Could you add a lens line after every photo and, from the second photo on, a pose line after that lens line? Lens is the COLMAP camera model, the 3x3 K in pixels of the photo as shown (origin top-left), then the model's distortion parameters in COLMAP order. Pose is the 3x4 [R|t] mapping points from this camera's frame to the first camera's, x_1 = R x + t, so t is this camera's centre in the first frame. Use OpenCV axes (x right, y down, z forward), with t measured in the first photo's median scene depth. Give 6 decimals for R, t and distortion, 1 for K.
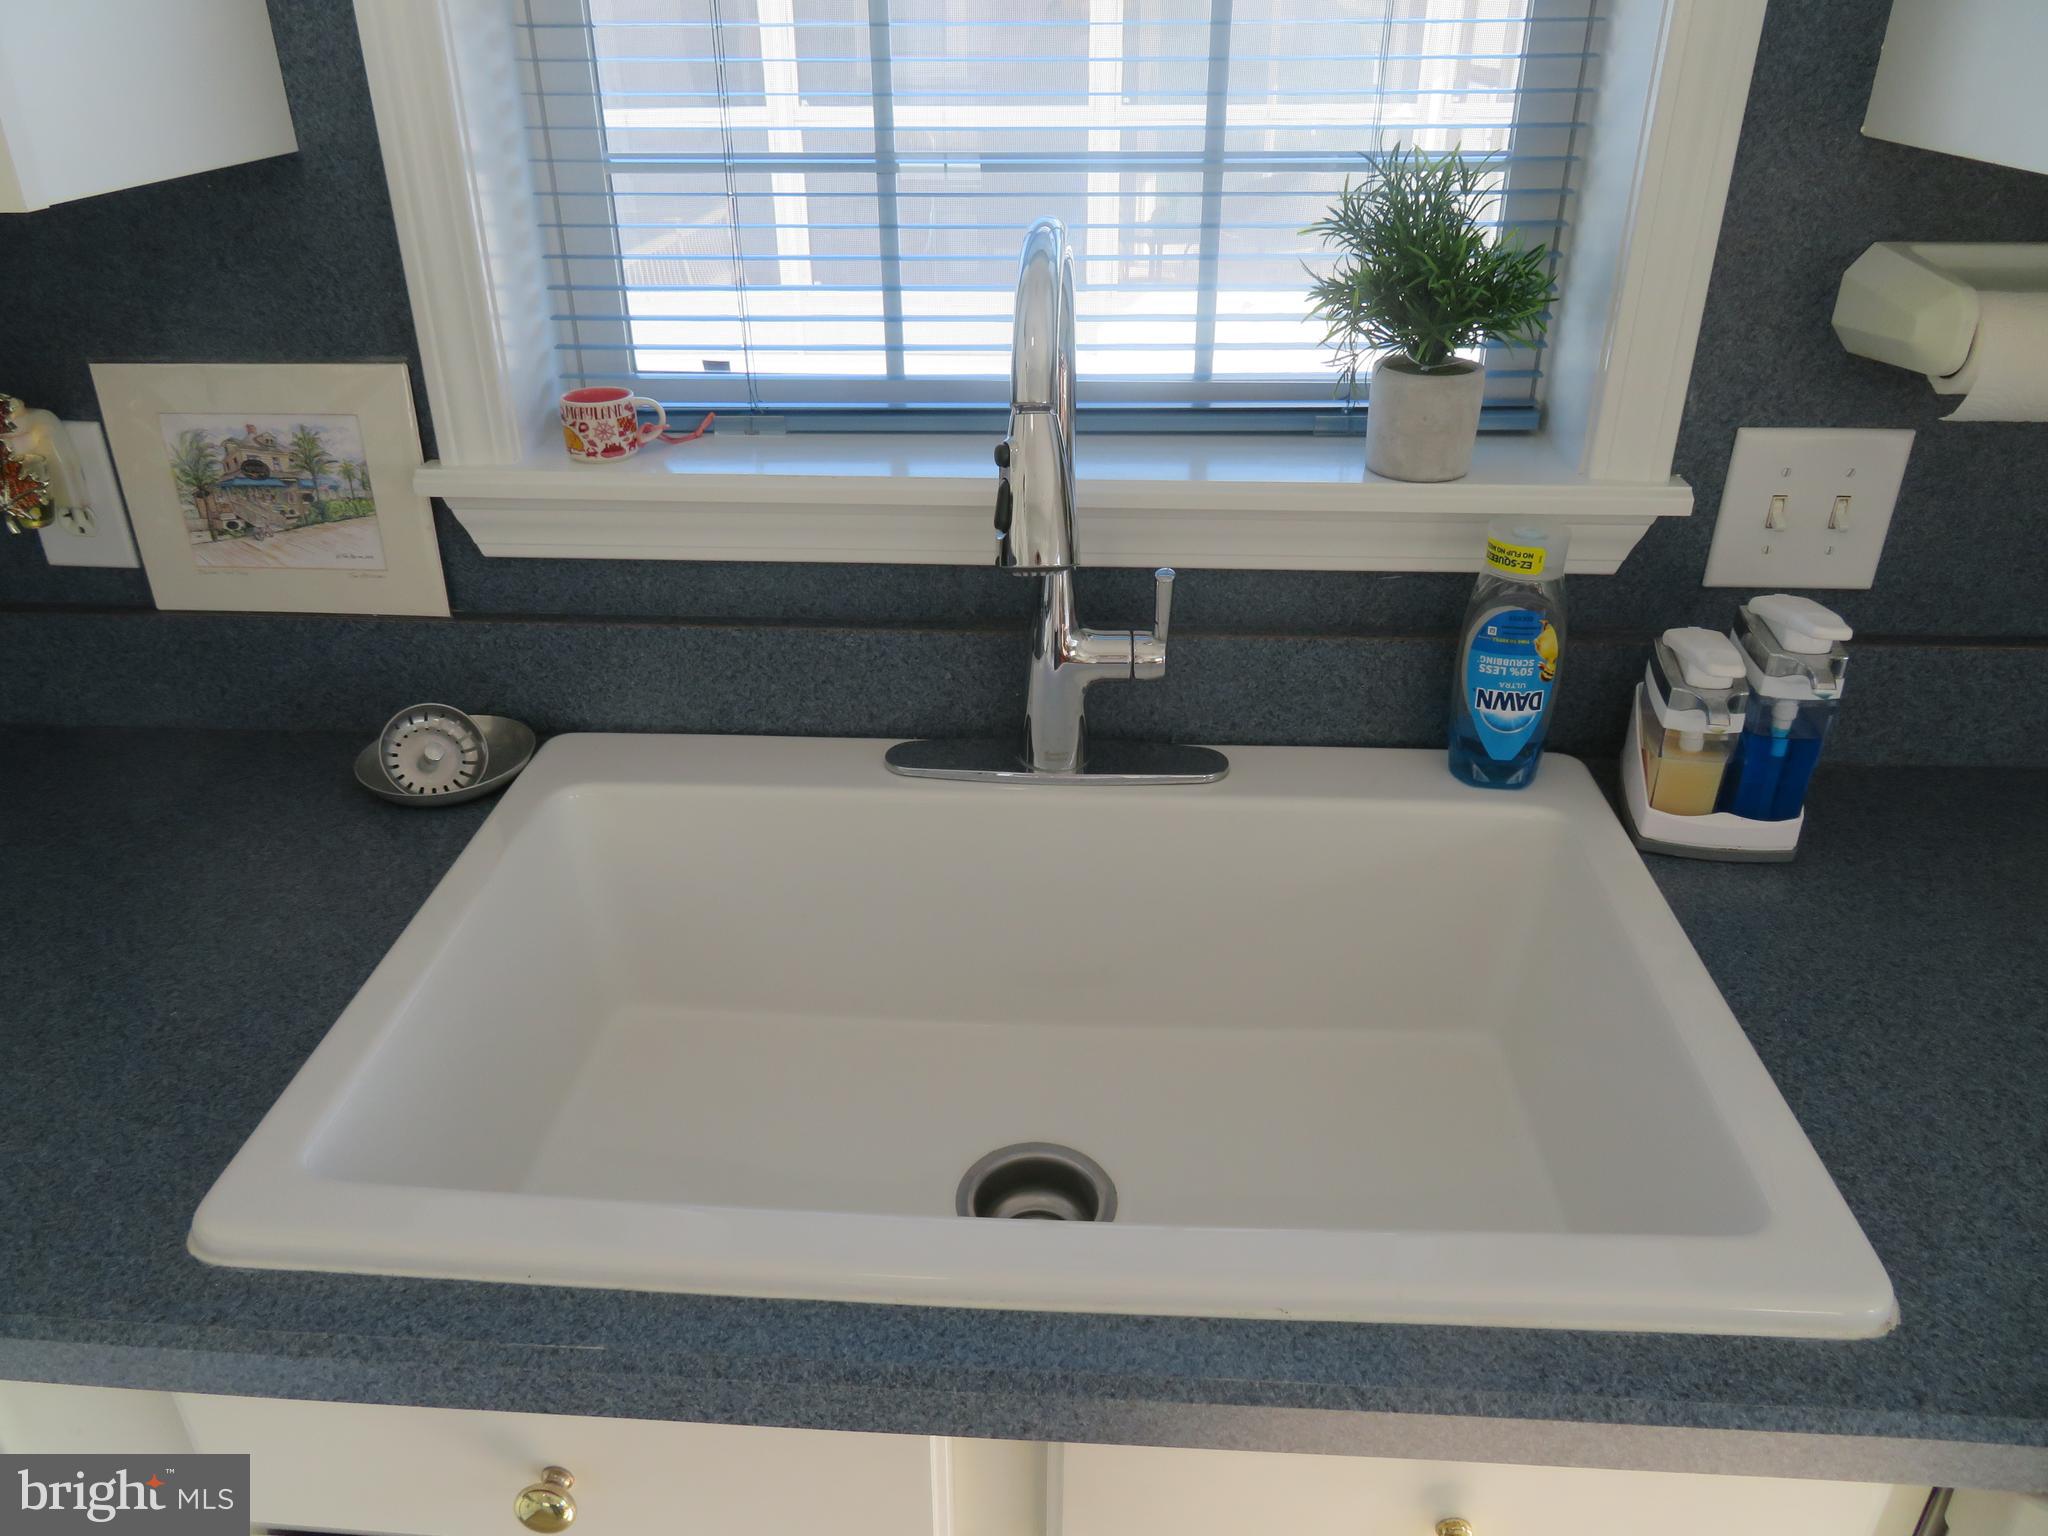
lens RADIAL K [[1476.2, 0, 1019.8], [0, 1476.2, 765.4], [0, 0, 1]] dist [-0.007377, 0.009380]
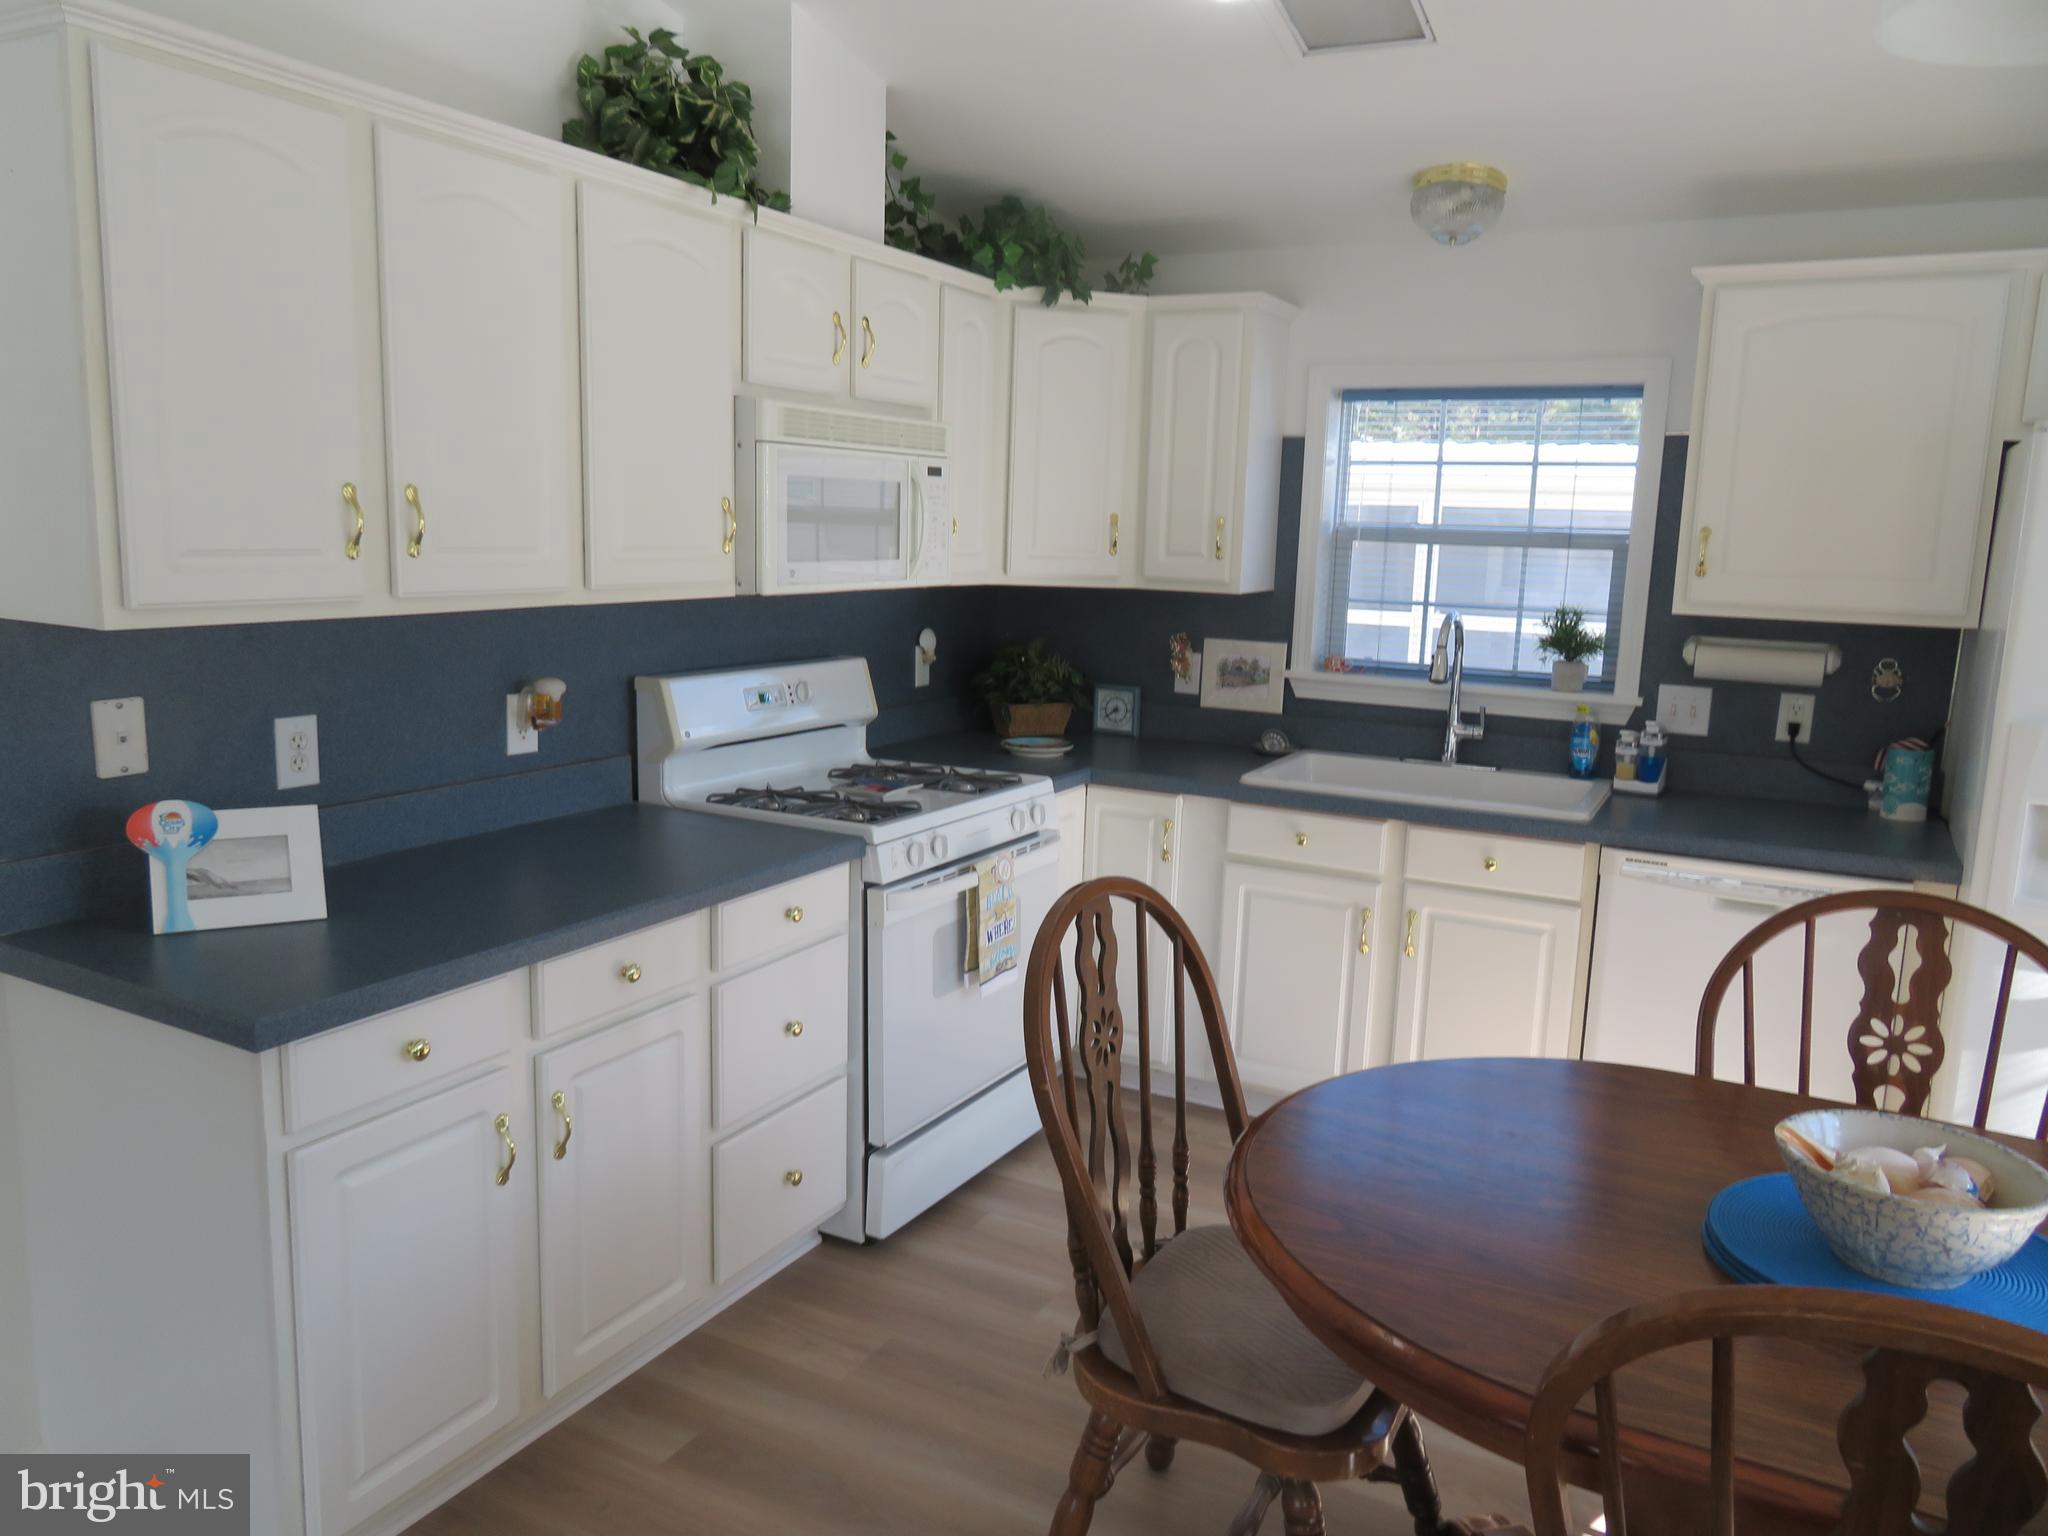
lens RADIAL K [[1476.2, 0, 1026.2], [0, 1476.2, 772.8], [0, 0, 1]] dist [-0.007377, 0.009380]
pose [[0.914049, 0.101918, -0.392590, 0.482103], [-0.223213, 0.934560, -0.277080, 1.211003], [0.338659, 0.340896, 0.876983, -2.385698]]
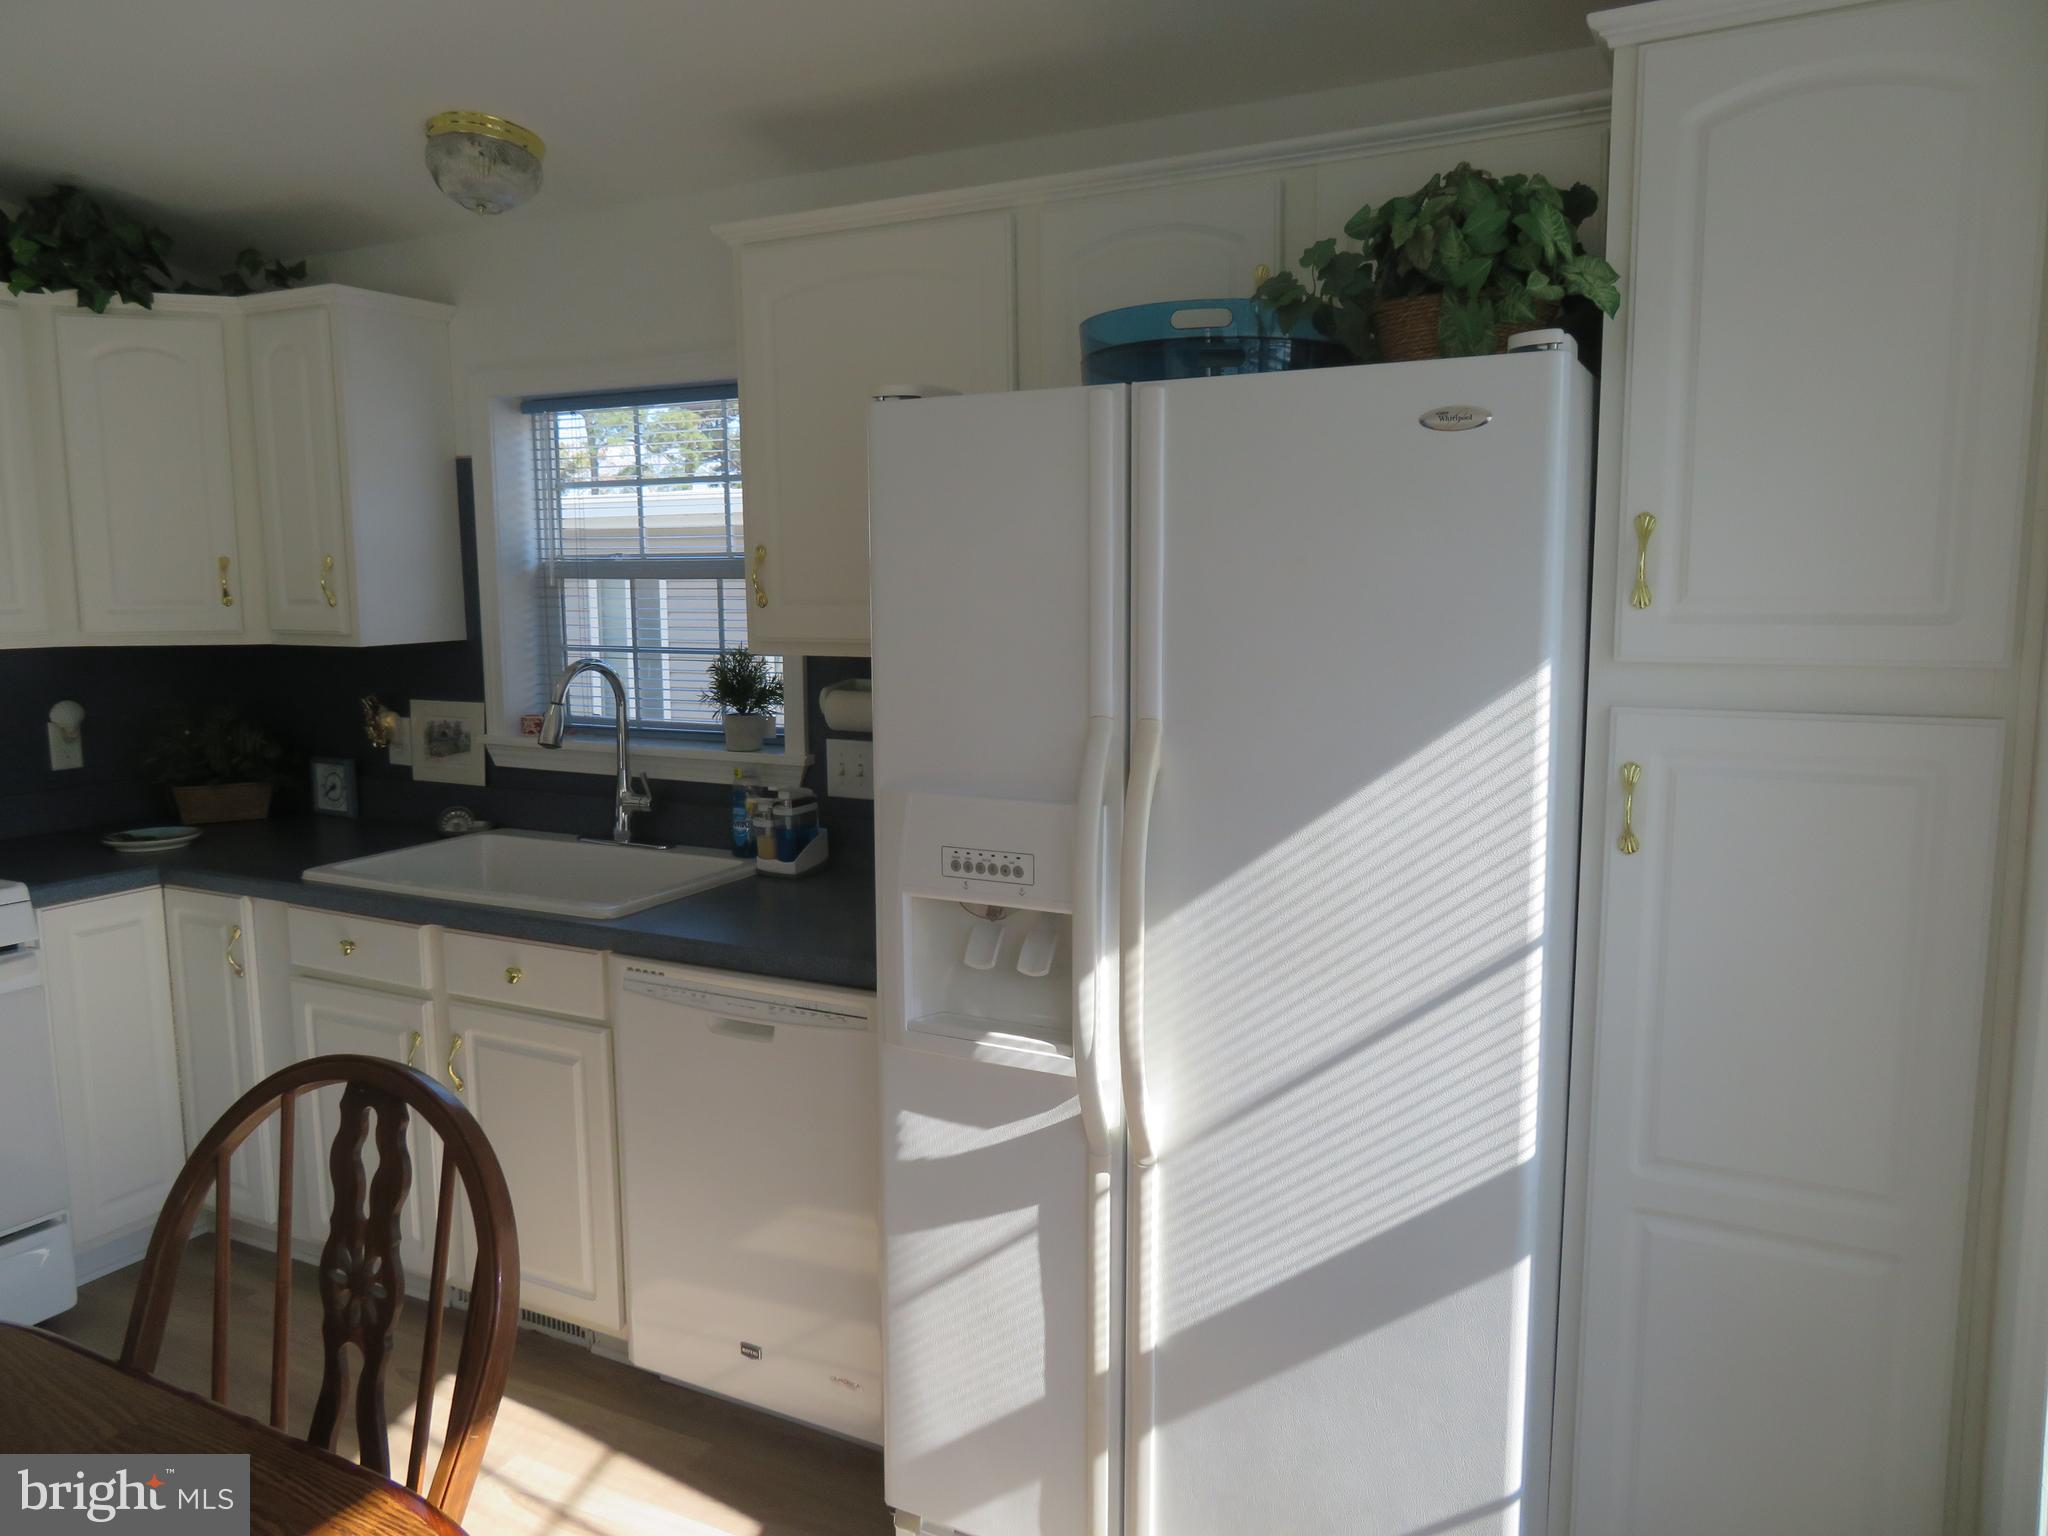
lens RADIAL K [[1476.2, 0, 1024.9], [0, 1476.2, 766.5], [0, 0, 1]] dist [-0.007377, 0.009380]
pose [[0.914516, 0.054137, -0.400911, 1.893262], [-0.190459, 0.931925, -0.308612, 0.601819], [0.356912, 0.358588, 0.862571, -1.250315]]
